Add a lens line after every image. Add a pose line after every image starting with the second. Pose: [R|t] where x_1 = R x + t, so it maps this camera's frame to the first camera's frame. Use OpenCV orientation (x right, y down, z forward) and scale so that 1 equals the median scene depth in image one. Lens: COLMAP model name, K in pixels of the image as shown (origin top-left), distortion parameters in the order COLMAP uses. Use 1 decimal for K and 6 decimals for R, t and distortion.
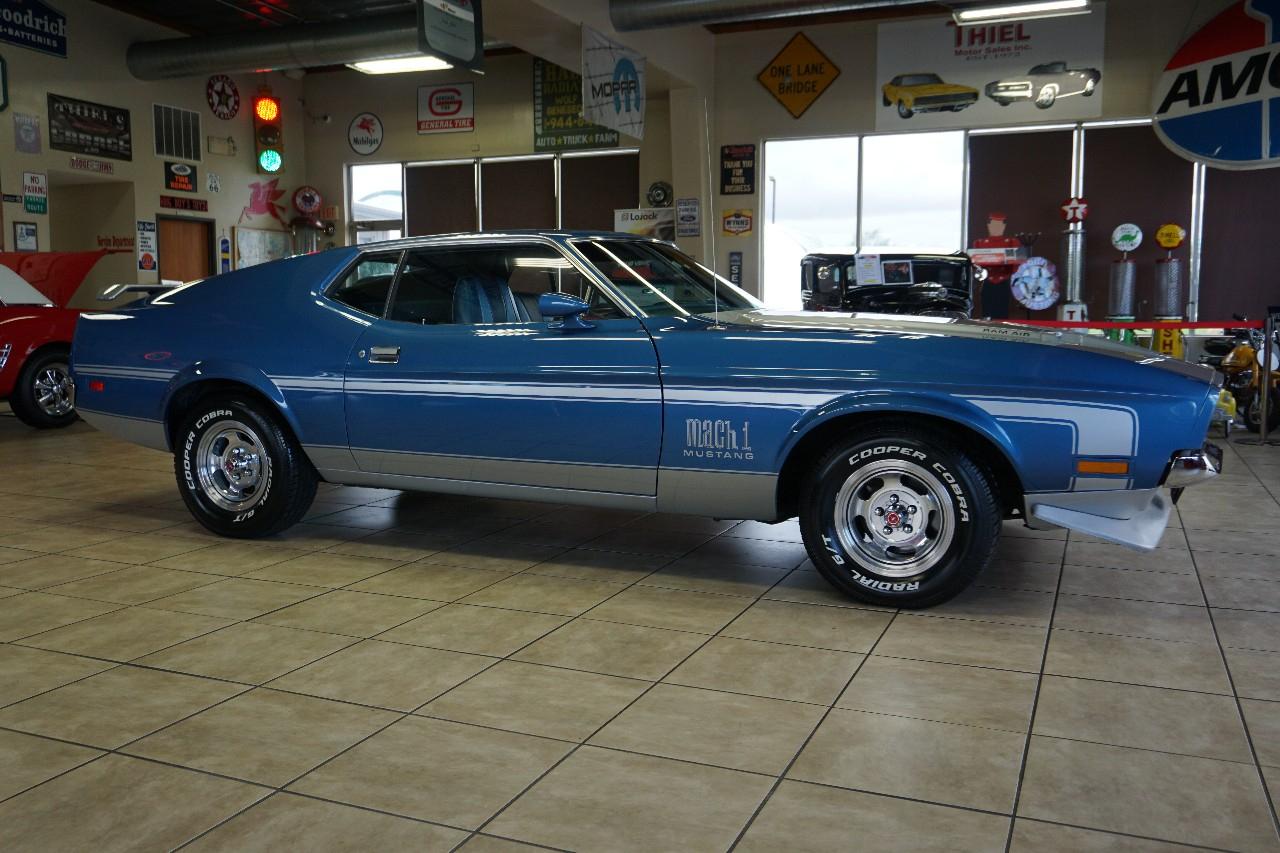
lens RADIAL K [[1137.4, 0, 642.9], [0, 1137.4, 414.6], [0, 0, 1]] dist [-0.002661, 0.018622]
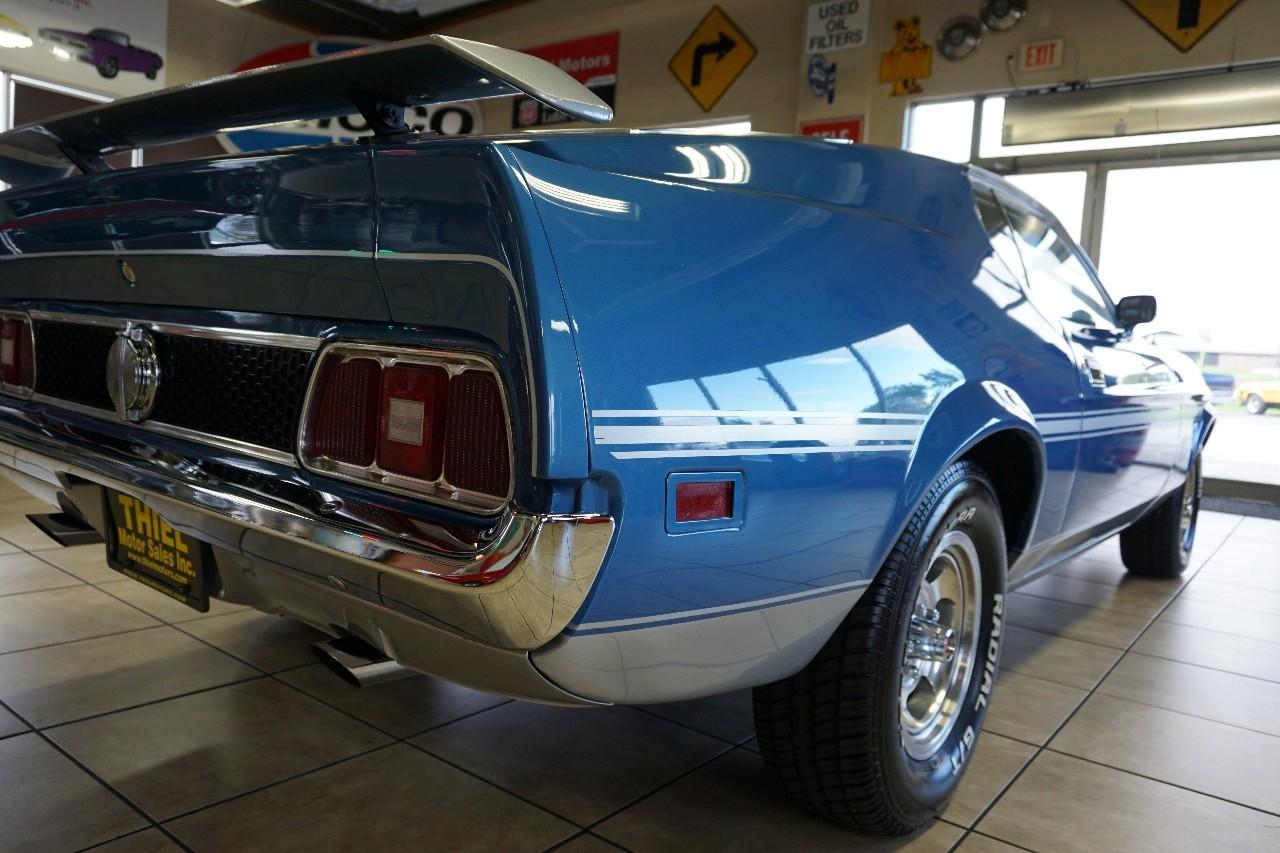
lens RADIAL K [[927.6, 0, 630.3], [0, 927.6, 430.4], [0, 0, 1]] dist [-0.033996, 0.033056]
pose [[0.254060, -0.062992, 0.965135, -0.279230], [0.016311, 0.998014, 0.060844, -0.019777], [-0.967051, 0.000284, 0.254583, 0.393137]]
